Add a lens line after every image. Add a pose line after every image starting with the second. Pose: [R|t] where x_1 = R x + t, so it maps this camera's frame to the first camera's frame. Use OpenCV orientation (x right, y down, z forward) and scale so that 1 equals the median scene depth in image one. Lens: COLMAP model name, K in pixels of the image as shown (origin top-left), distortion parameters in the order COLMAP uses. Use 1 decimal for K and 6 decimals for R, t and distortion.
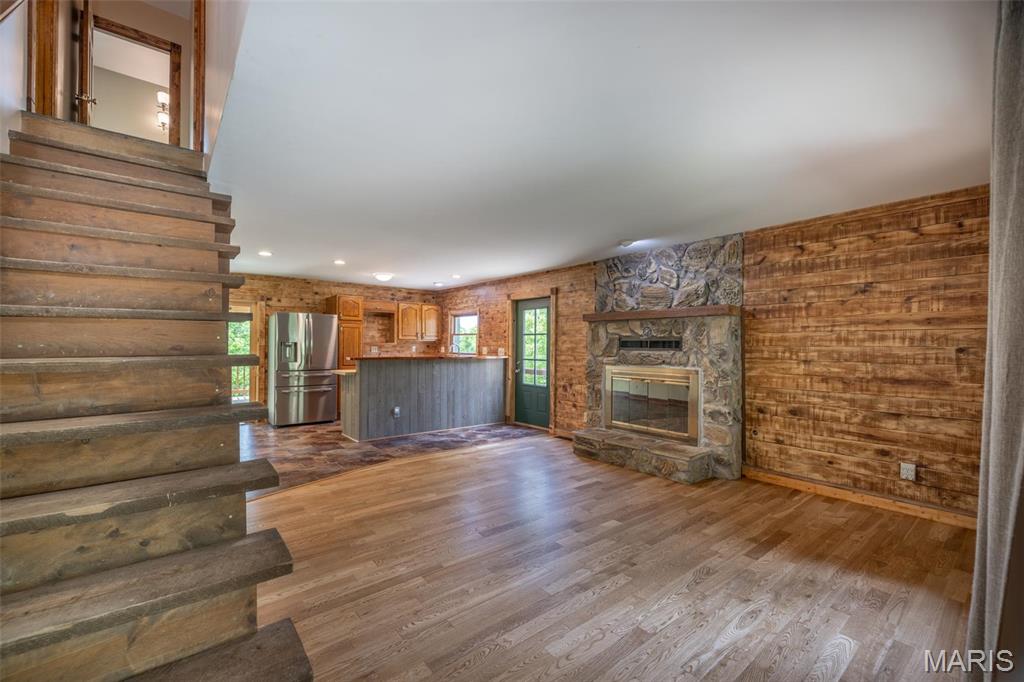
lens RADIAL K [[426.1, 0, 504.1], [0, 426.1, 343.3], [0, 0, 1]] dist [-0.000739, -0.000243]
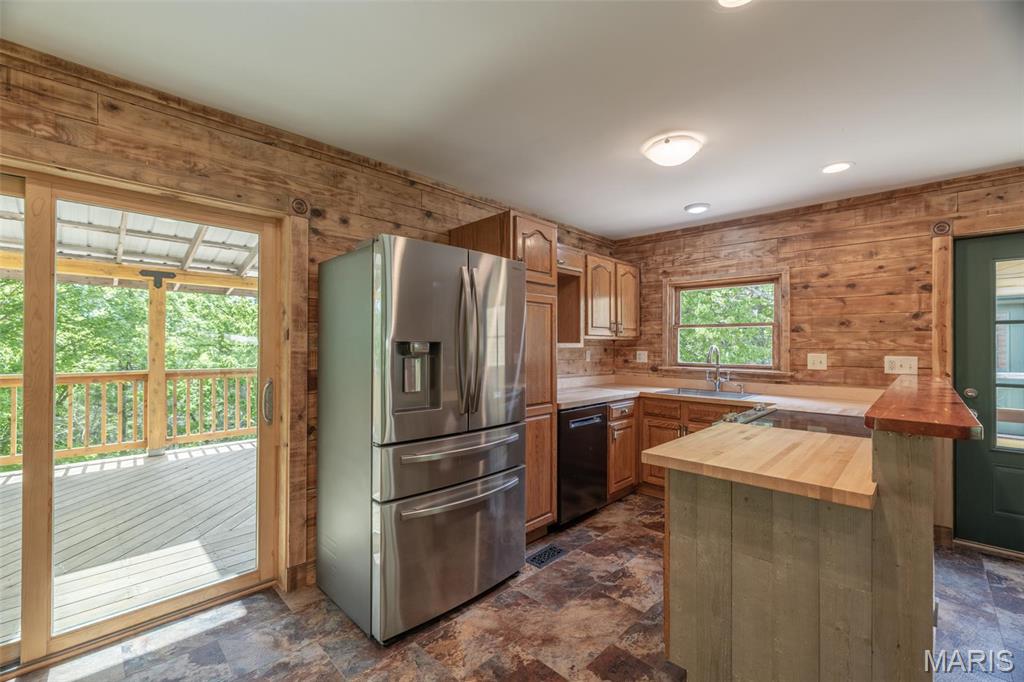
lens RADIAL K [[425.2, 0, 505.0], [0, 425.2, 340.5], [0, 0, 1]] dist [-0.002130, -0.000593]
pose [[0.993132, -0.001501, 0.116988, -0.575381], [0.002007, 0.999989, -0.004207, -0.003652], [-0.116980, 0.004413, 0.993124, 0.844920]]
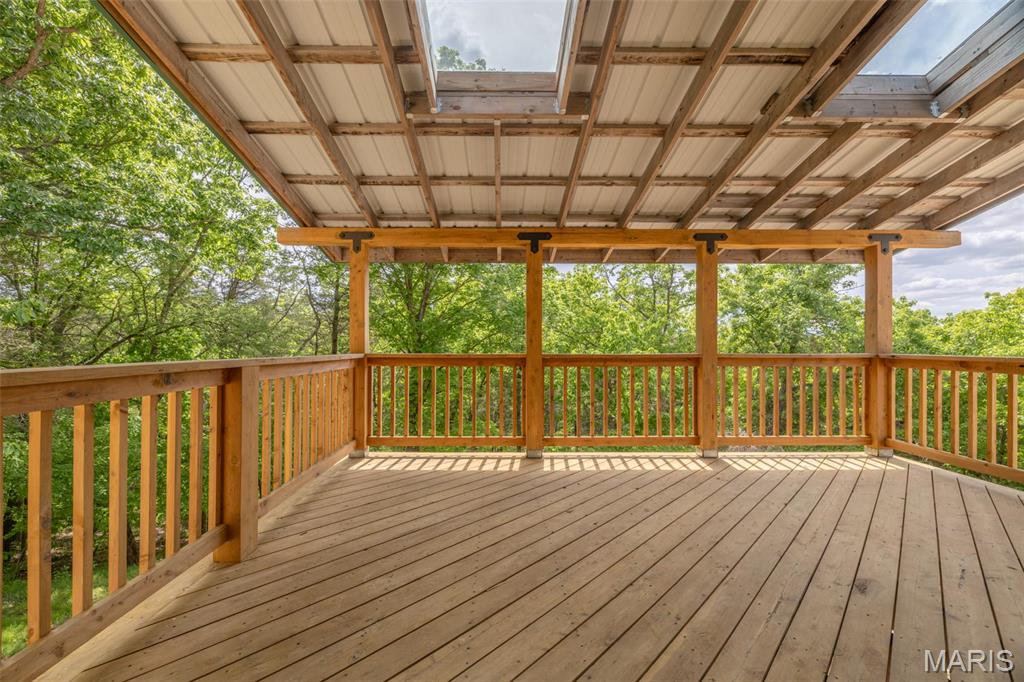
lens RADIAL K [[426.5, 0, 501.5], [0, 426.5, 346.8], [0, 0, 1]] dist [0.000631, 0.000122]
pose [[0.788507, -0.001091, -0.615025, -0.792279], [0.004999, 0.999977, 0.004636, 0.038735], [0.615006, -0.006730, 0.788494, 1.206802]]
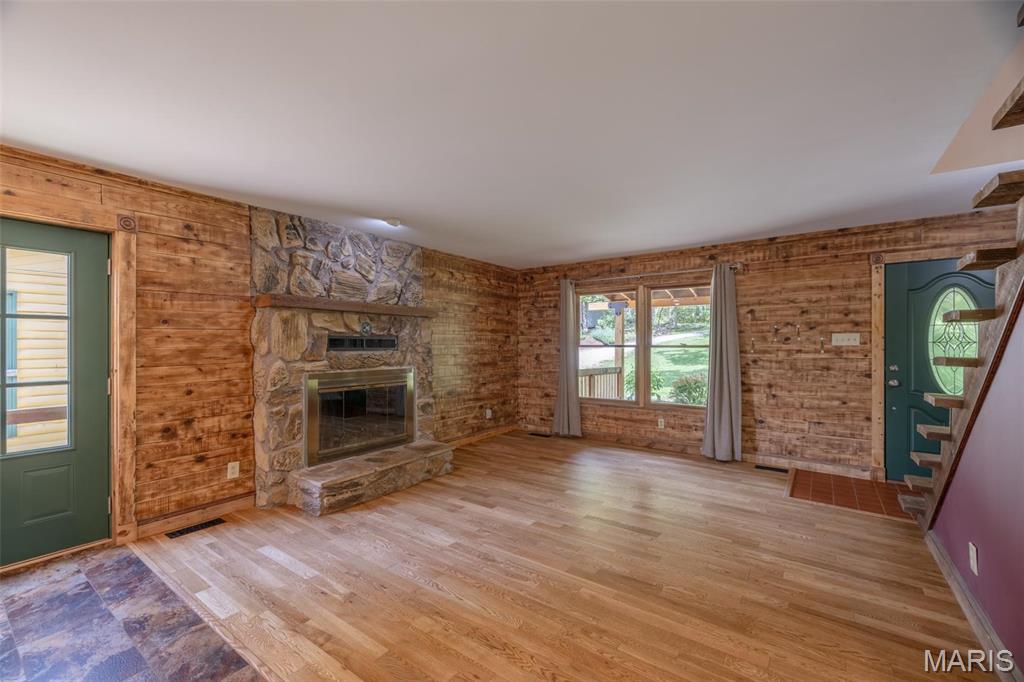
lens RADIAL K [[426.5, 0, 501.5], [0, 426.5, 346.8], [0, 0, 1]] dist [0.000631, 0.000122]
pose [[-0.259478, -0.011037, 0.965686, -0.480793], [-0.005413, 0.999936, 0.009974, -0.000680], [-0.965734, -0.002639, -0.259521, 0.845759]]
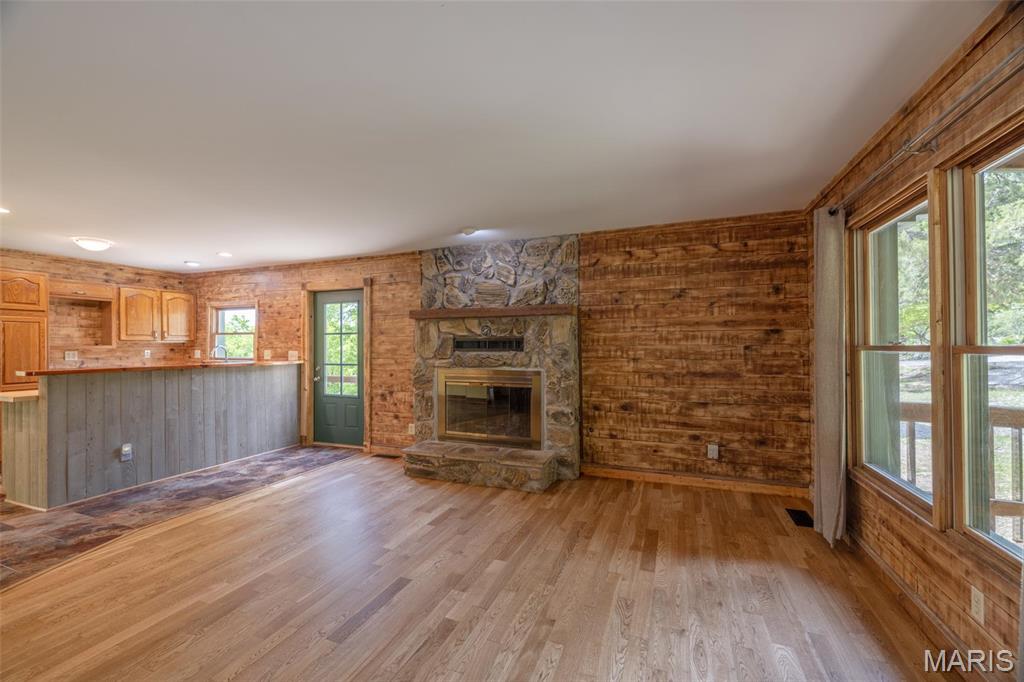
lens RADIAL K [[426.1, 0, 504.1], [0, 426.1, 343.3], [0, 0, 1]] dist [-0.000739, -0.000243]
pose [[0.869519, -0.007918, 0.493837, -0.074845], [0.007805, 0.999967, 0.002289, -0.002165], [-0.493838, 0.001864, 0.869552, 0.158820]]
